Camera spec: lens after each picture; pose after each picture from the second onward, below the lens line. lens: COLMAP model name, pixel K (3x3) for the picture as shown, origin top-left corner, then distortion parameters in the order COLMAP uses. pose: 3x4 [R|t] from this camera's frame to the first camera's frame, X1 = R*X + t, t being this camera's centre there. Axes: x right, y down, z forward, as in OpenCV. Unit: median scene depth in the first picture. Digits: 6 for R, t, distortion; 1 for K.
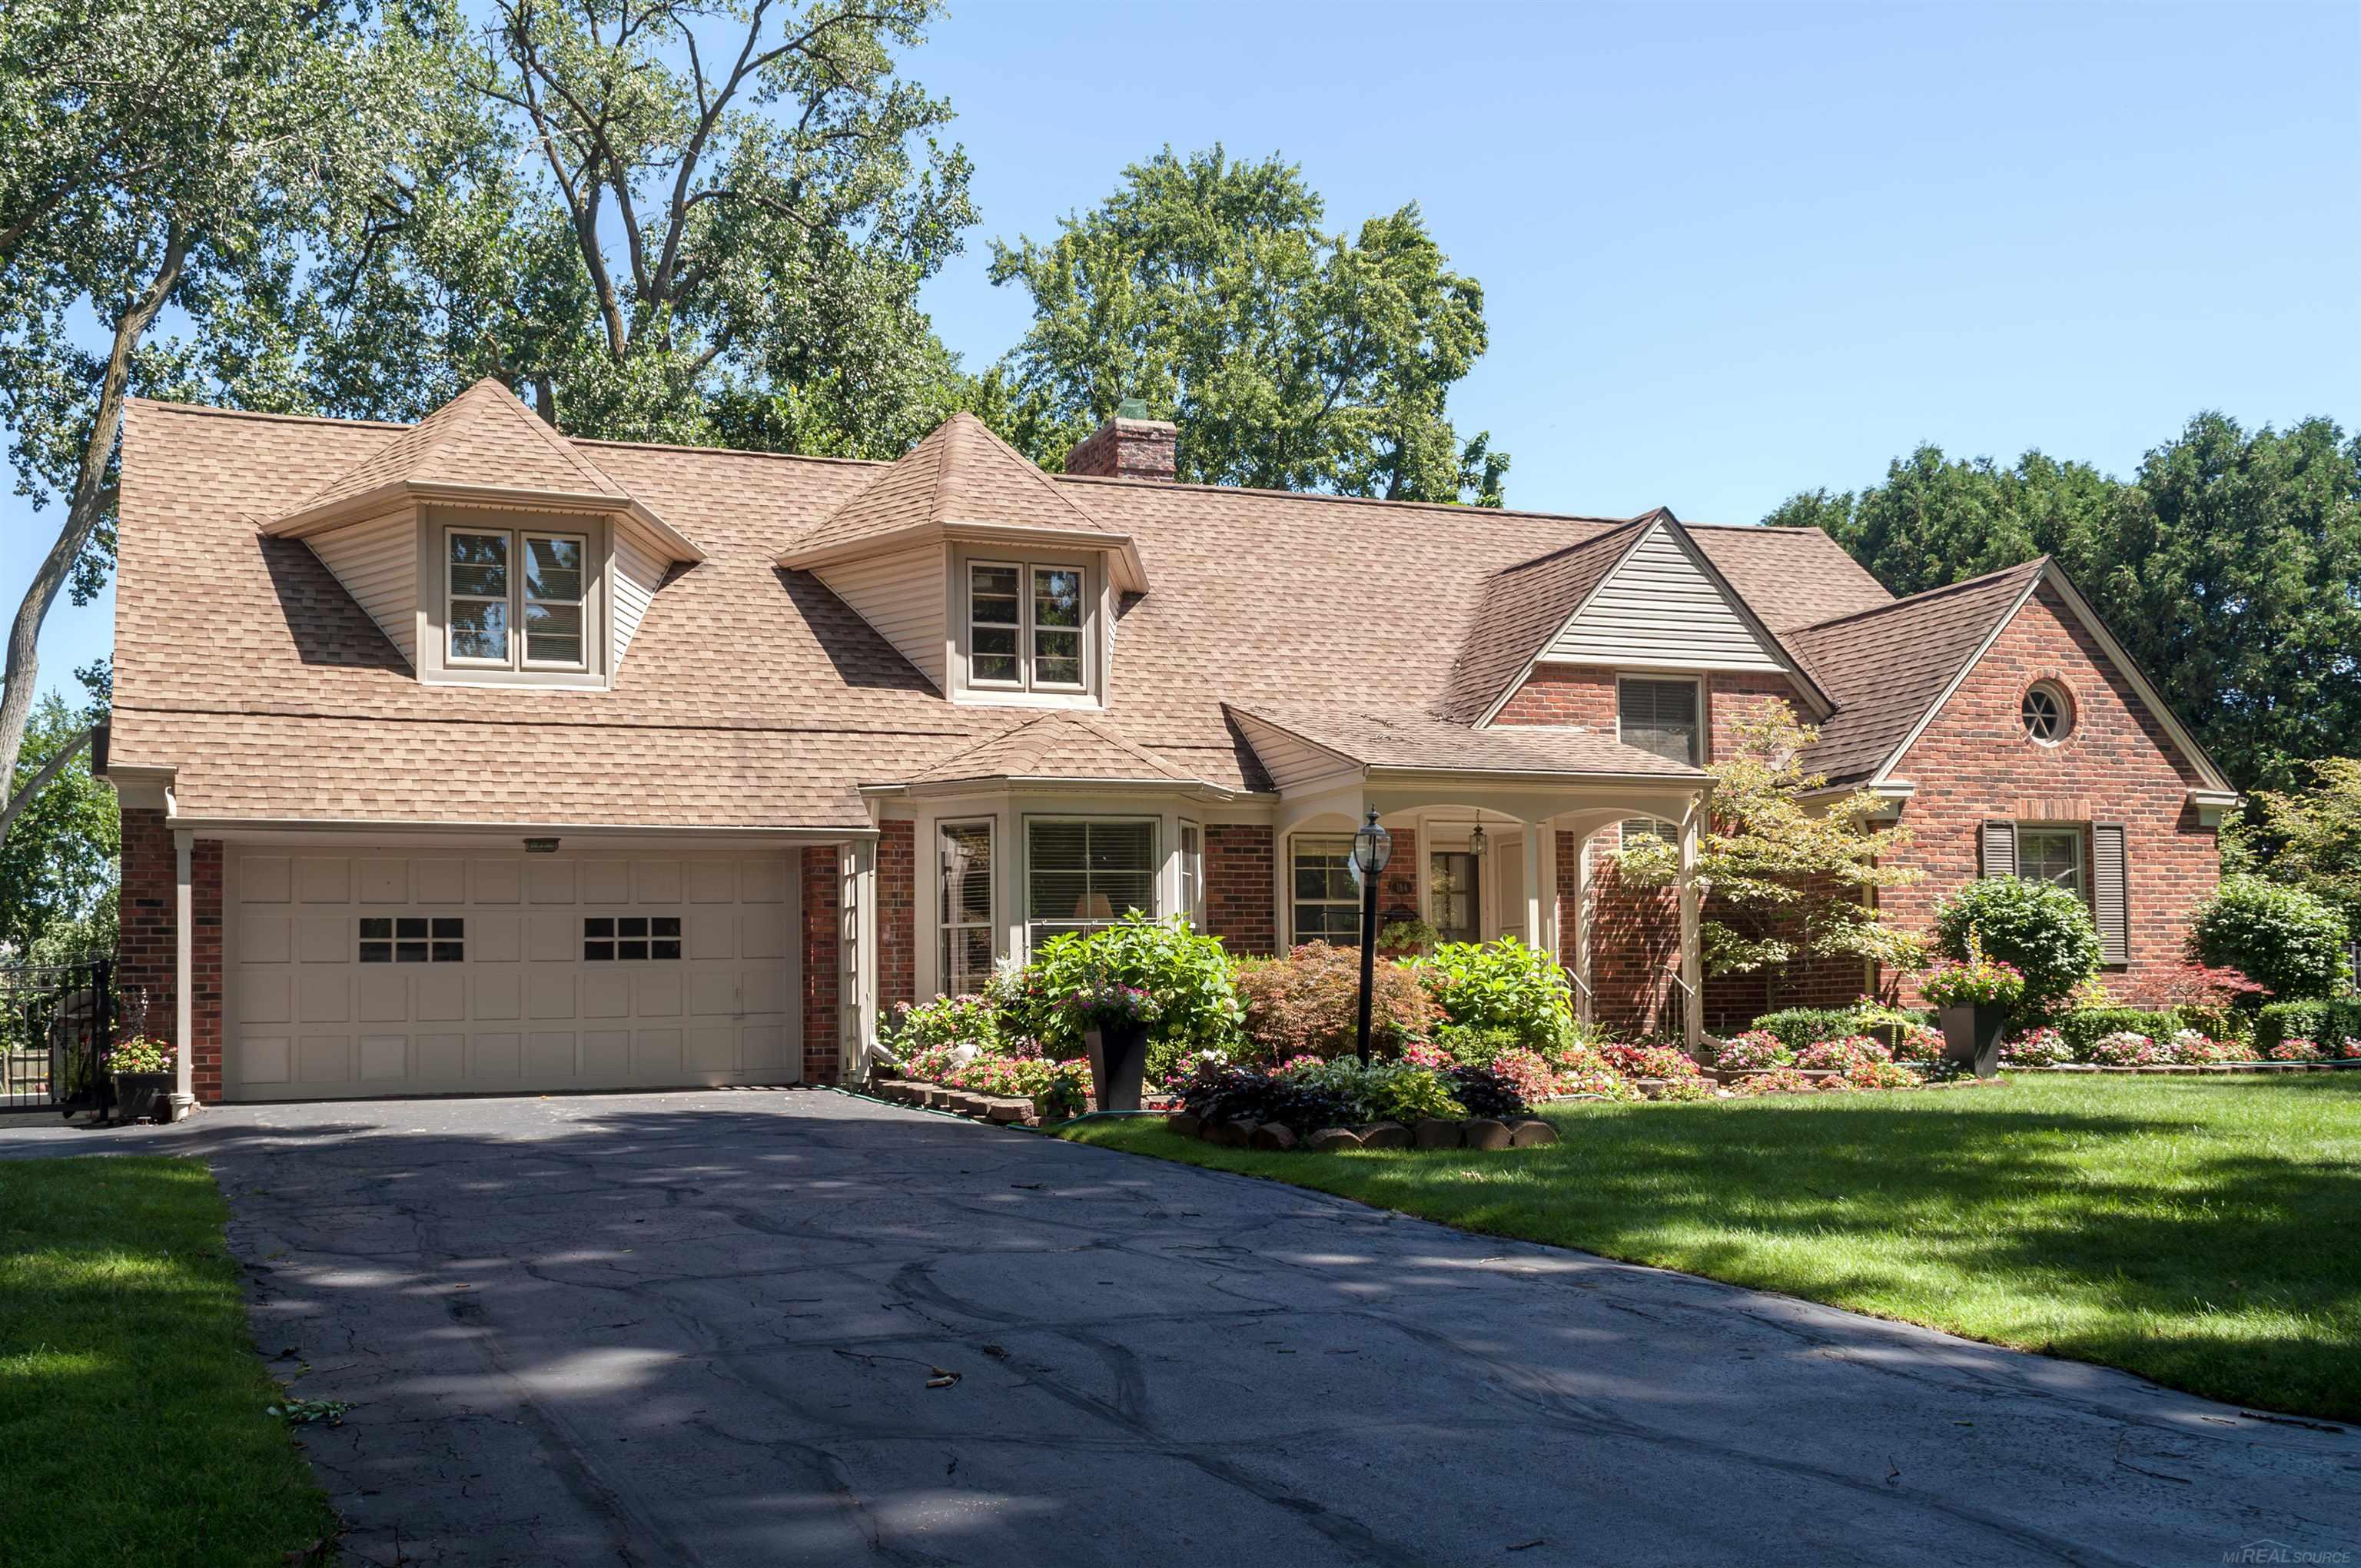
lens RADIAL K [[2081.8, 0, 1013.3], [0, 2081.8, 907.7], [0, 0, 1]] dist [0.015136, 0.003347]
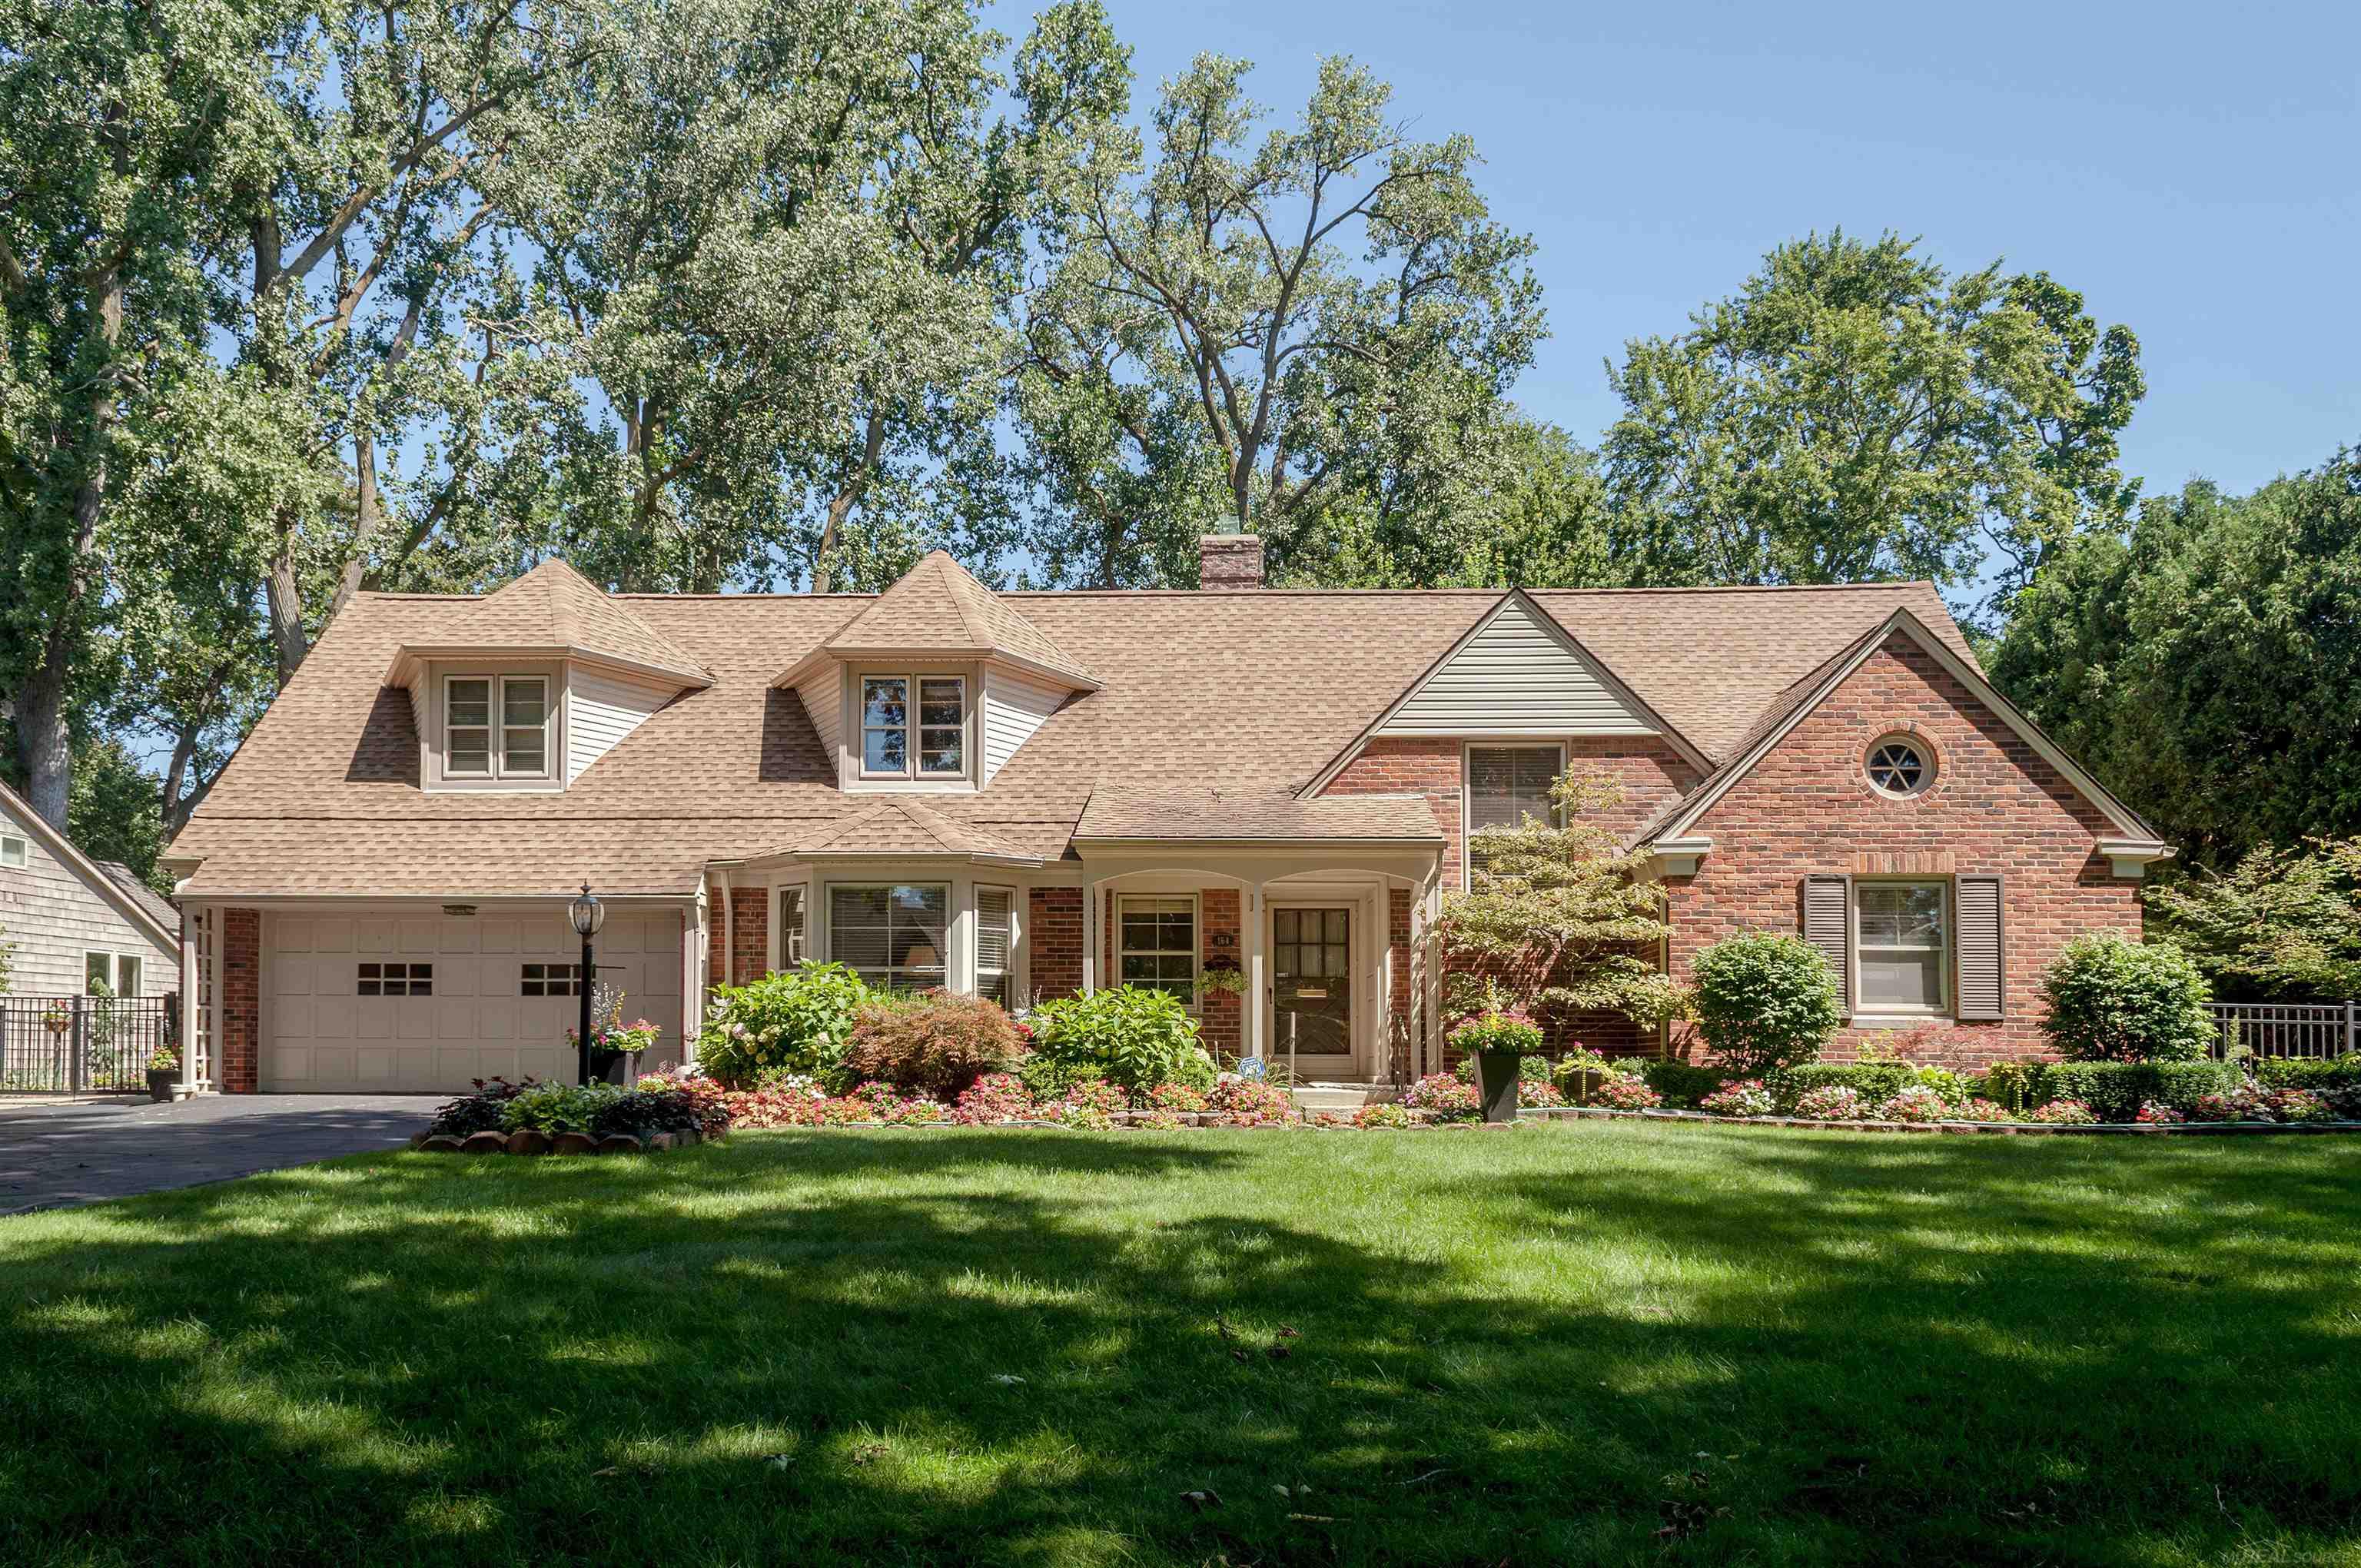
lens RADIAL K [[1838.6, 0, 1177.1], [0, 1838.6, 950.2], [0, 0, 1]] dist [-0.004739, 0.061755]
pose [[0.923967, 0.002404, -0.382465, 0.524070], [-0.003567, 0.999991, -0.002331, -0.002228], [0.382456, 0.003518, 0.923967, 0.061795]]
